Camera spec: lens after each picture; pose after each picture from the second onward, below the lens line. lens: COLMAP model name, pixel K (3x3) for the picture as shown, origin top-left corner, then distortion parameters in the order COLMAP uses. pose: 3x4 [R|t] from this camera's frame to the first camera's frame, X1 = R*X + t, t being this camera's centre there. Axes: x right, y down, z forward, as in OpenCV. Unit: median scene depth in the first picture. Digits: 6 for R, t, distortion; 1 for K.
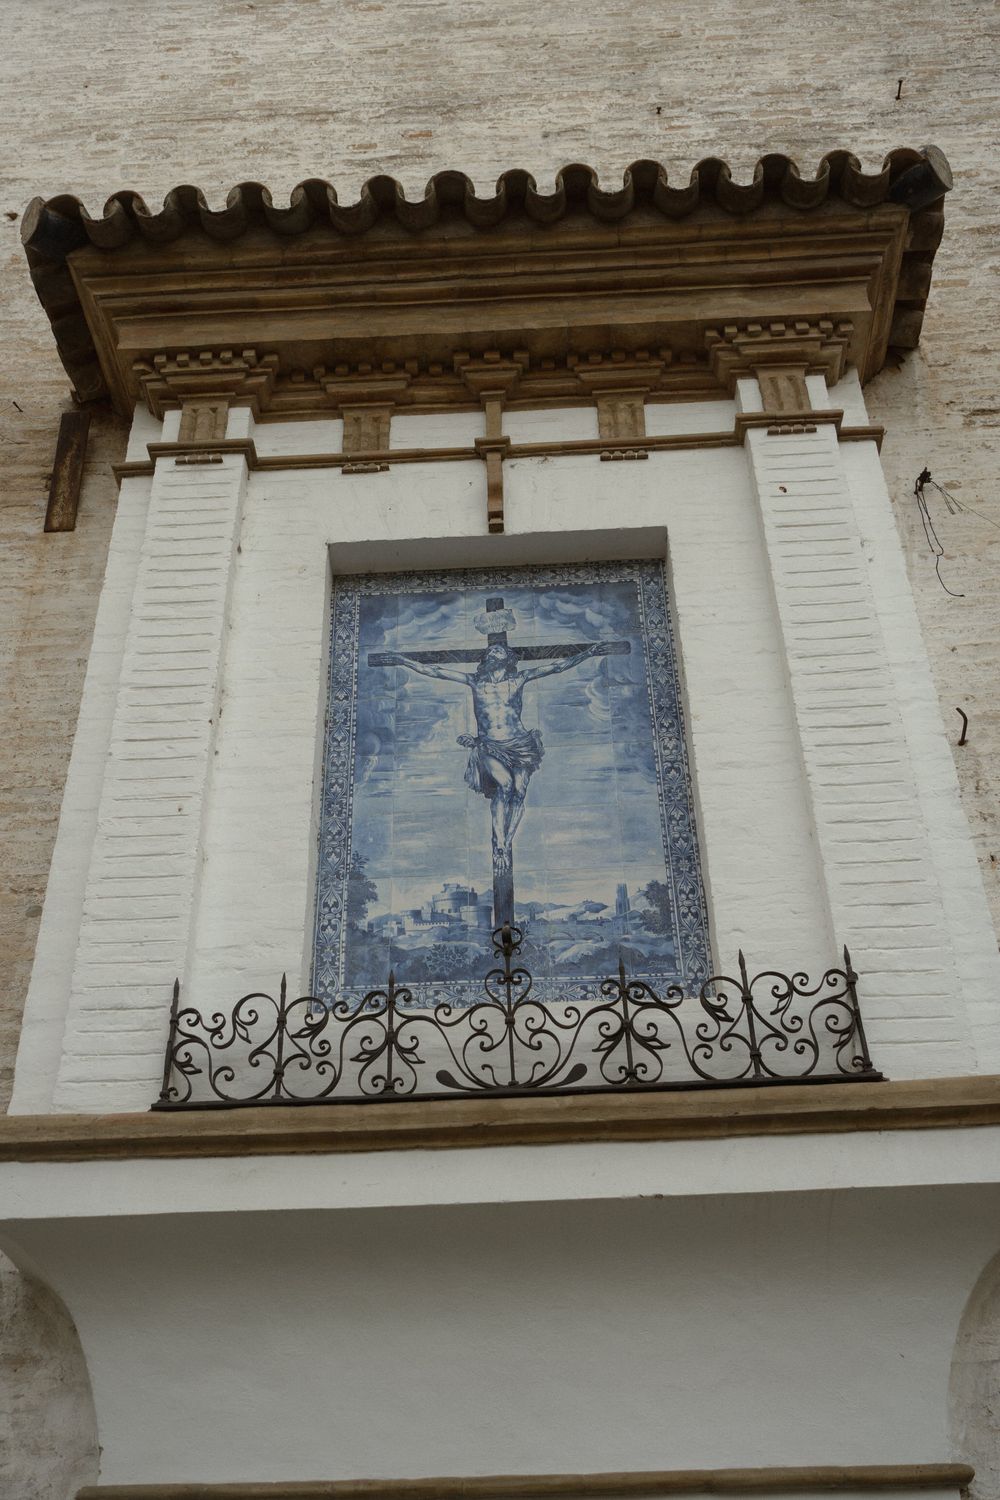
lens RADIAL K [[1552.1, 0, 501.4], [0, 1552.1, 748.1], [0, 0, 1]] dist [-0.003506, 0.000000]
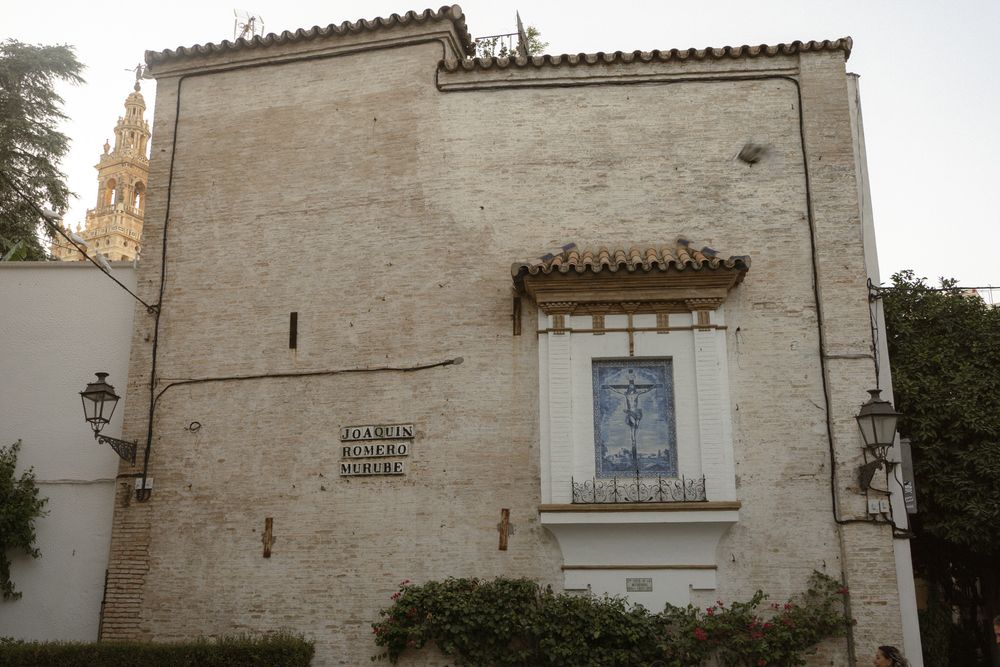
lens RADIAL K [[1034.8, 0, 499.5], [0, 1034.8, 334.4], [0, 0, 1]] dist [-0.003506, 0.000000]
pose [[0.999590, 0.010295, -0.026720, -0.282947], [0.000050, 0.932510, 0.361145, -1.185384], [0.028635, -0.360999, 0.932127, -1.575706]]
